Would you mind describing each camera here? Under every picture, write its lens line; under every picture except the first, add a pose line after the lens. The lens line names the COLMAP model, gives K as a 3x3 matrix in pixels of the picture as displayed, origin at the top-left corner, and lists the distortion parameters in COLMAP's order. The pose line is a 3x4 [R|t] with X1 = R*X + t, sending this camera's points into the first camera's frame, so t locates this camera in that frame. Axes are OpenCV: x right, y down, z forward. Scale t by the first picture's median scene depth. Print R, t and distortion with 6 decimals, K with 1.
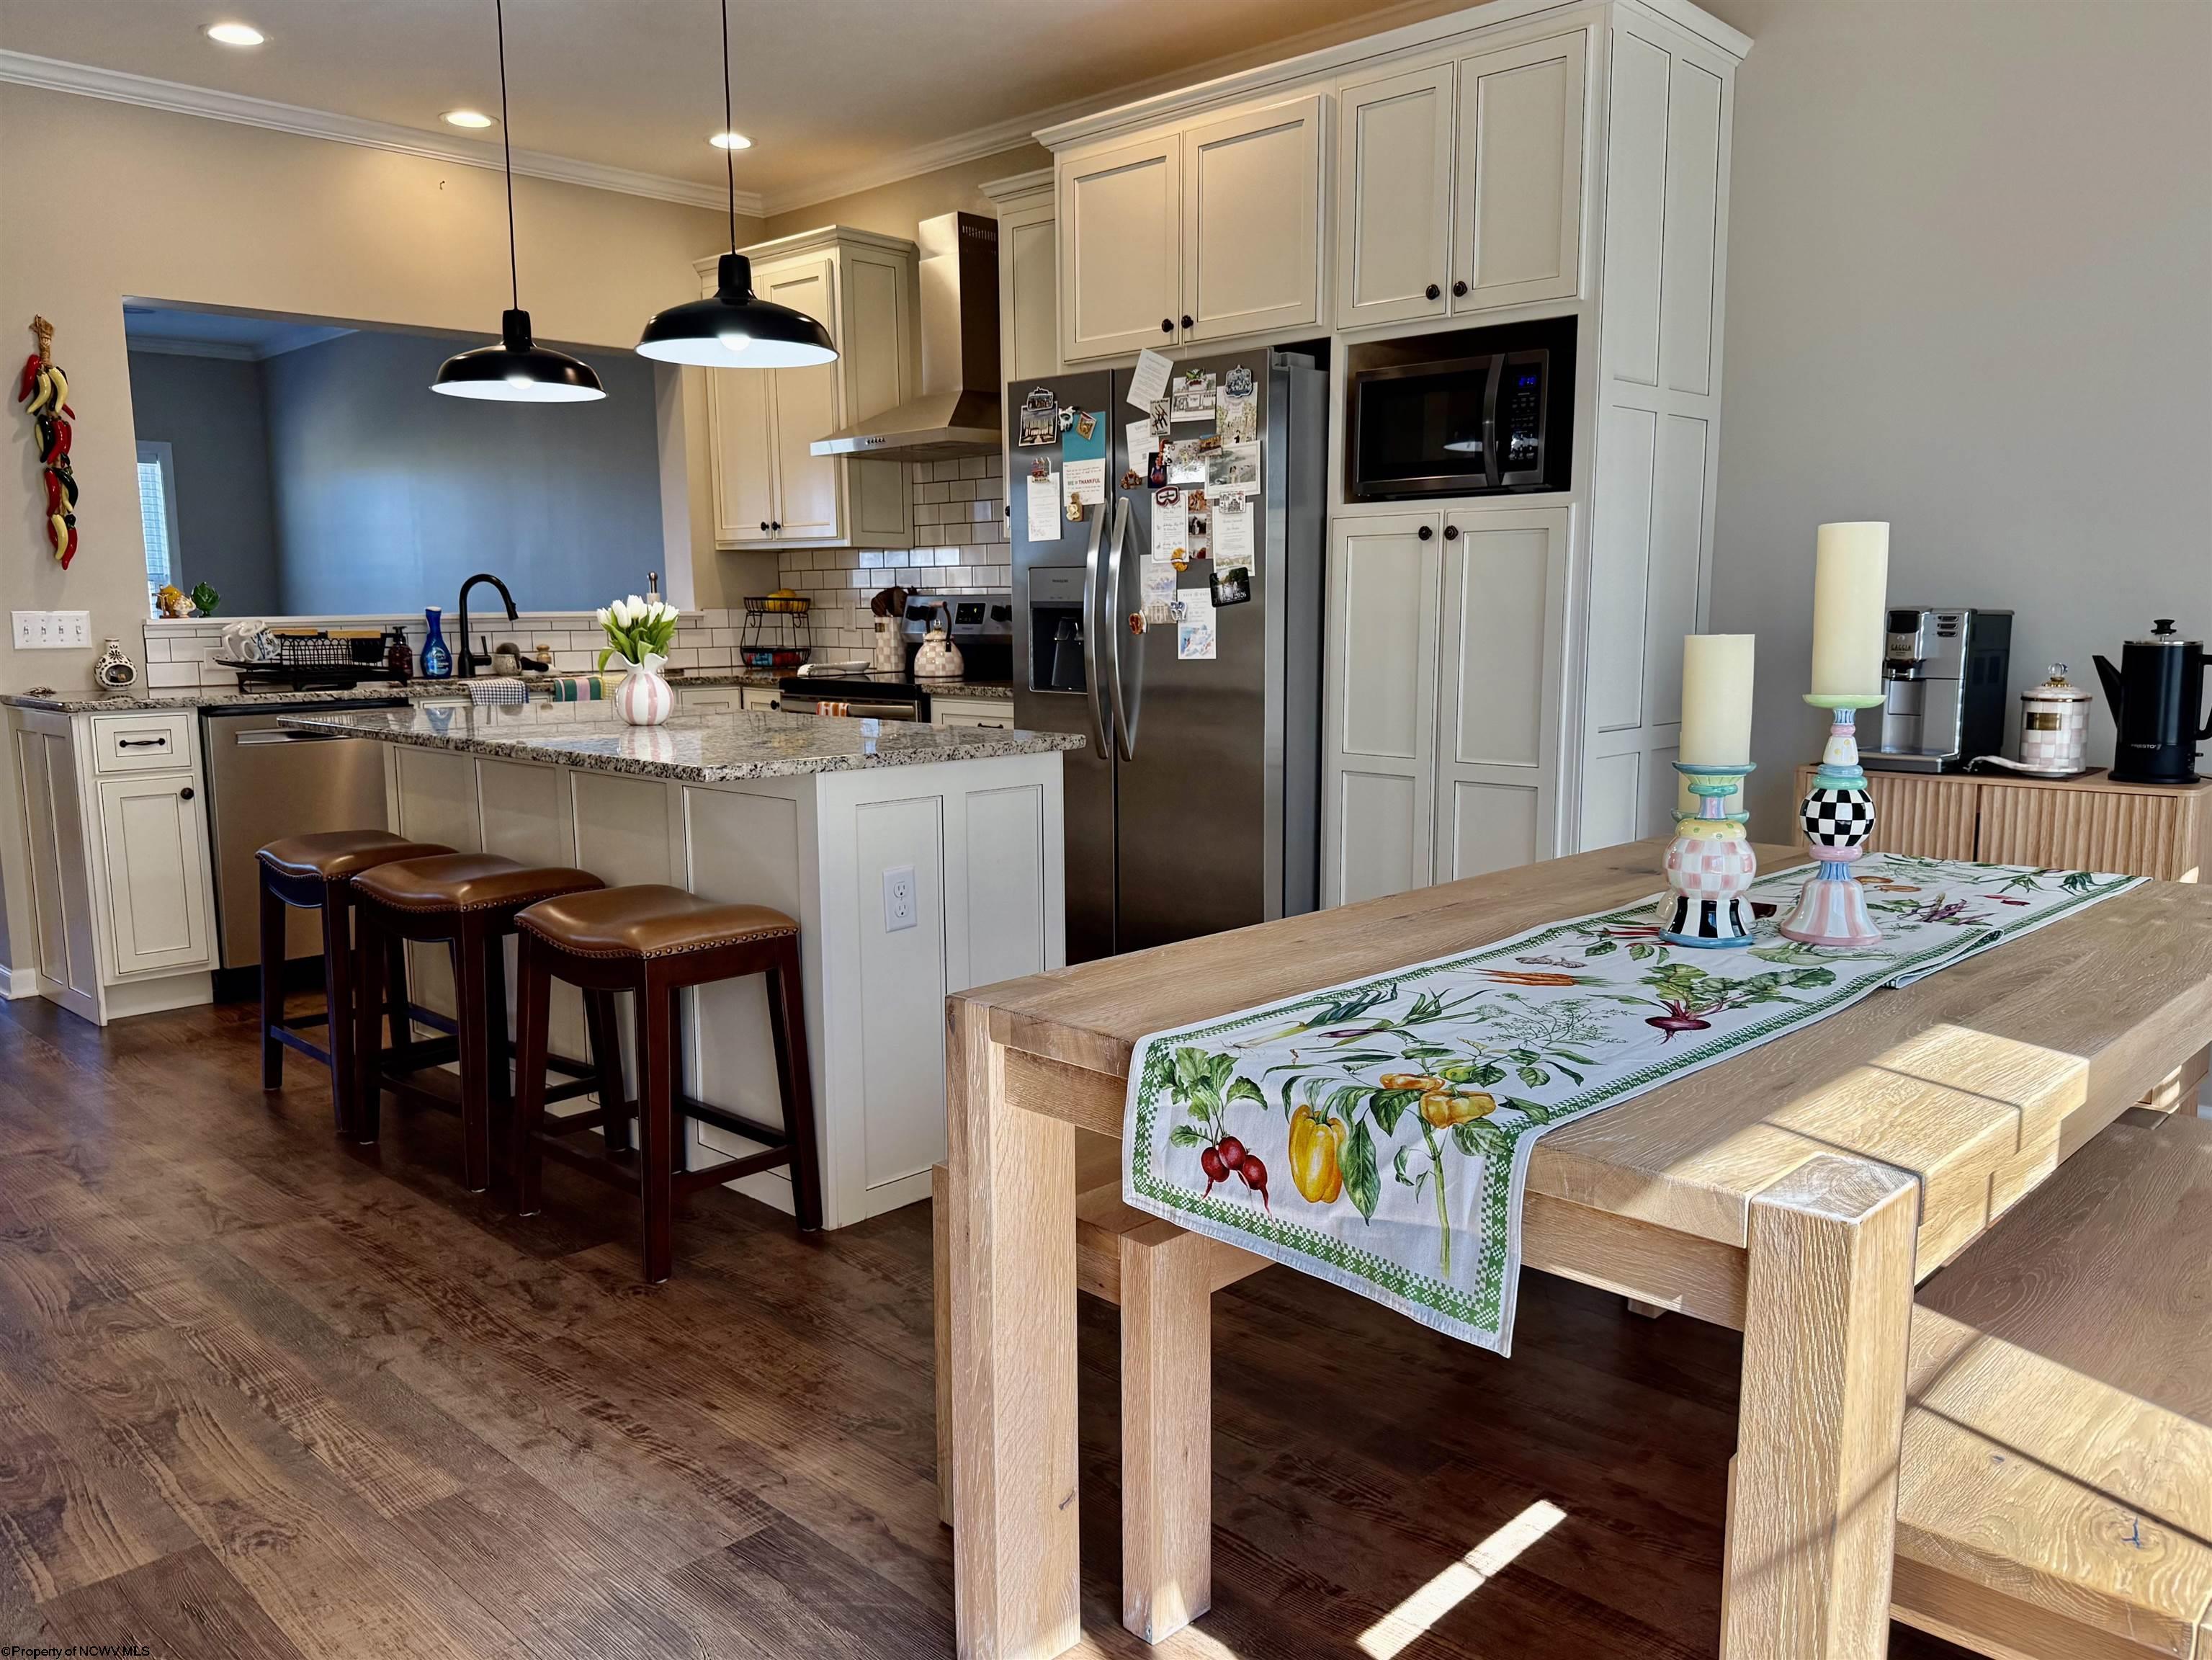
lens RADIAL K [[1627.9, 0, 1112.4], [0, 1627.9, 854.6], [0, 0, 1]] dist [0.159041, -0.299758]
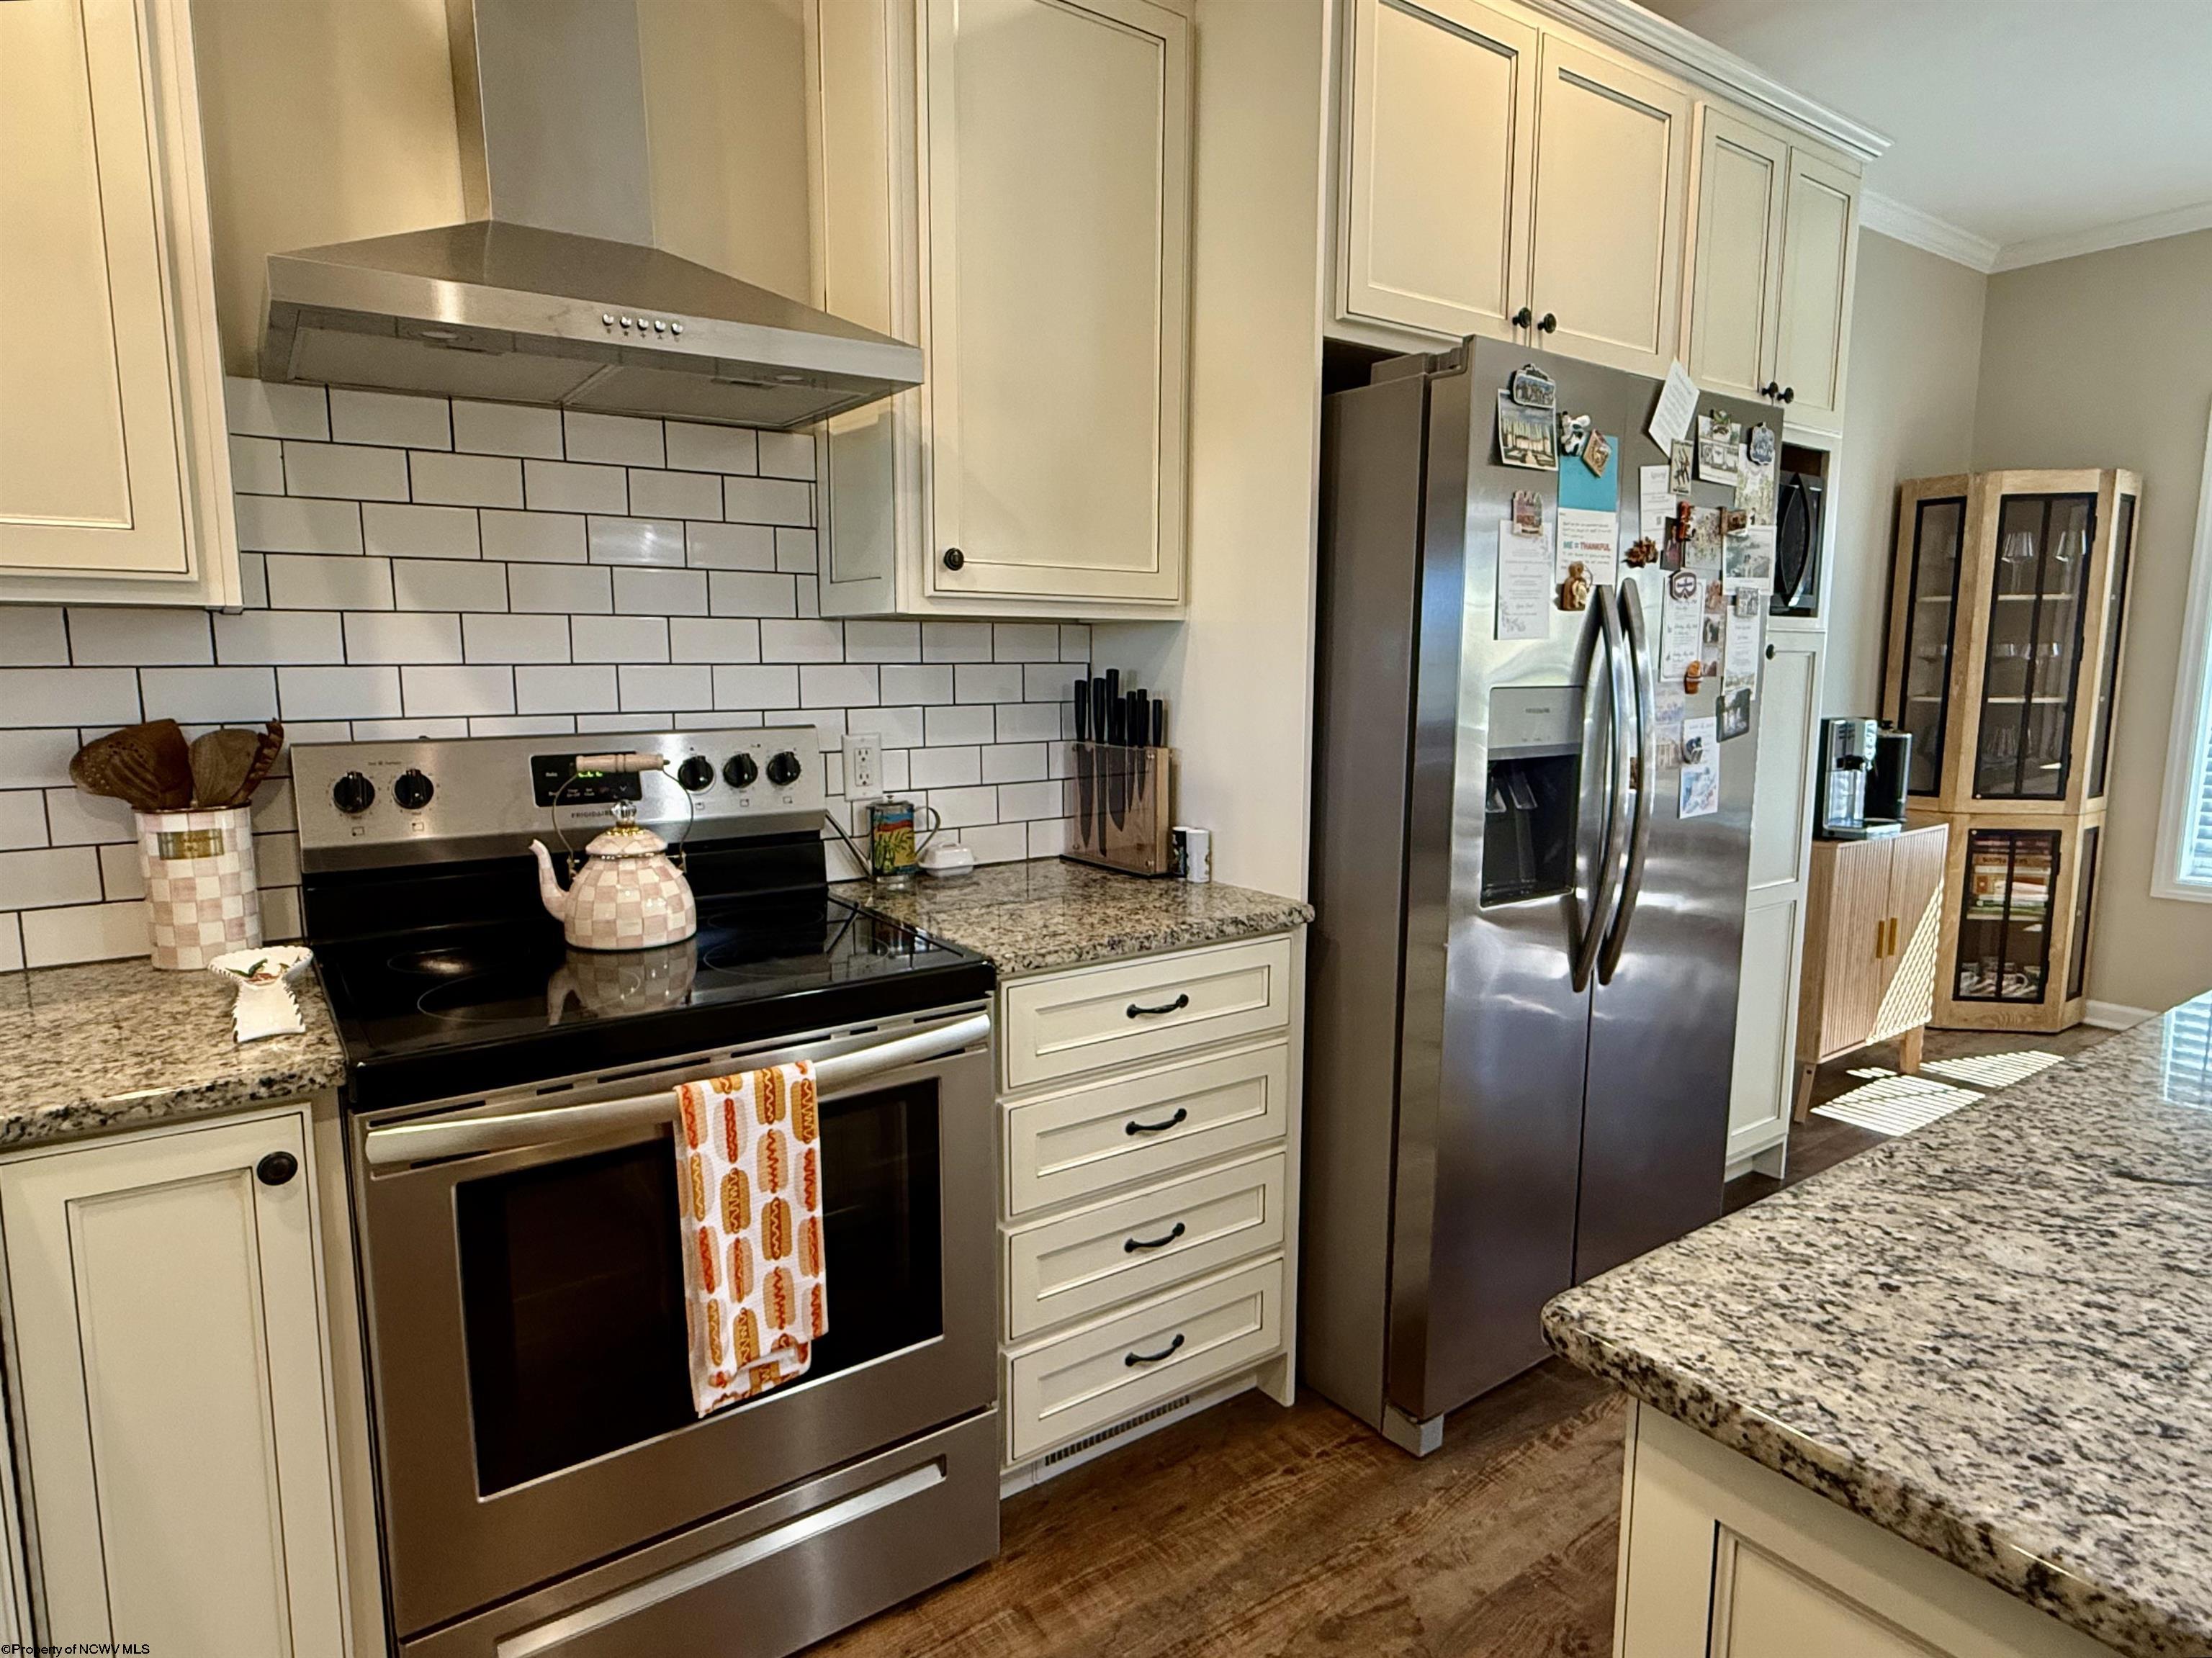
lens RADIAL K [[1248.8, 0, 1093.1], [0, 1248.8, 834.2], [0, 0, 1]] dist [0.000141, 0.001527]
pose [[0.193431, -0.131122, 0.972312, -0.543986], [0.150119, 0.983315, 0.102741, -0.213201], [-0.969561, 0.126089, 0.209888, 1.175129]]
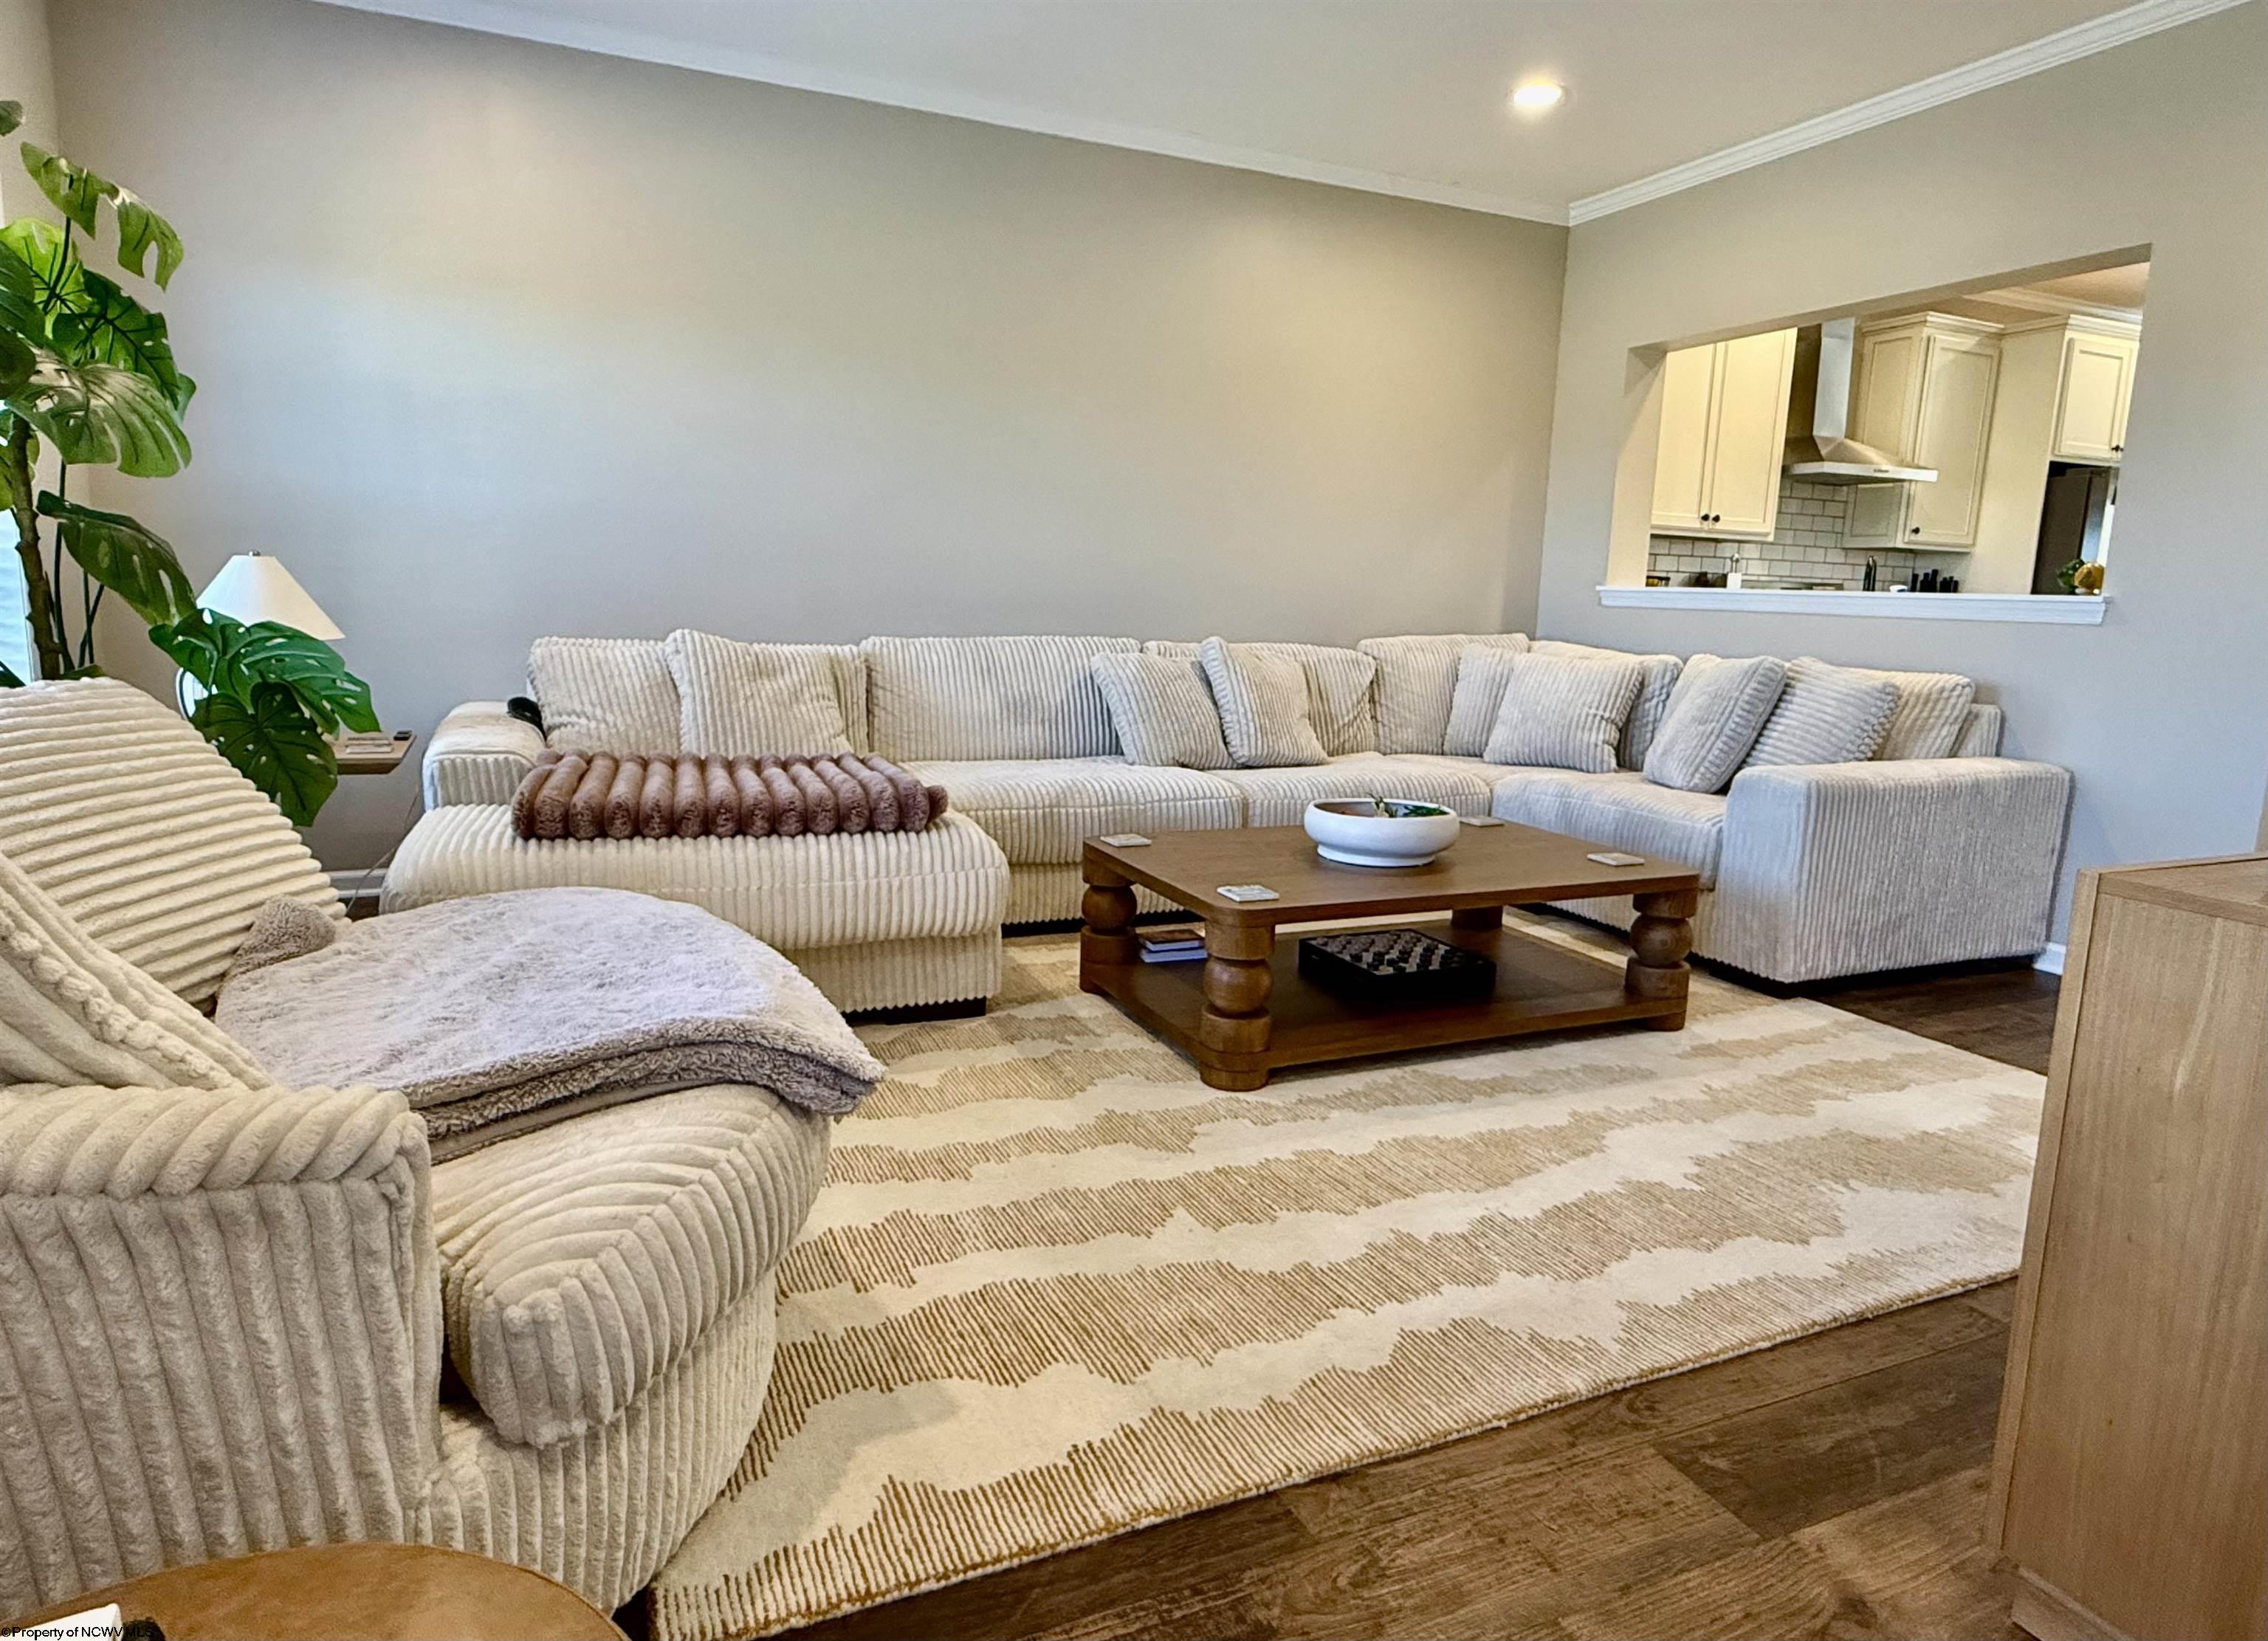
lens RADIAL K [[1305.0, 0, 1136.9], [0, 1305.0, 815.3], [0, 0, 1]] dist [-0.003311, -0.000858]
pose [[0.370199, -0.141000, 0.918189, -1.889499], [0.109872, 0.988122, 0.107440, -0.208611], [-0.922432, 0.061109, 0.381294, 1.596000]]
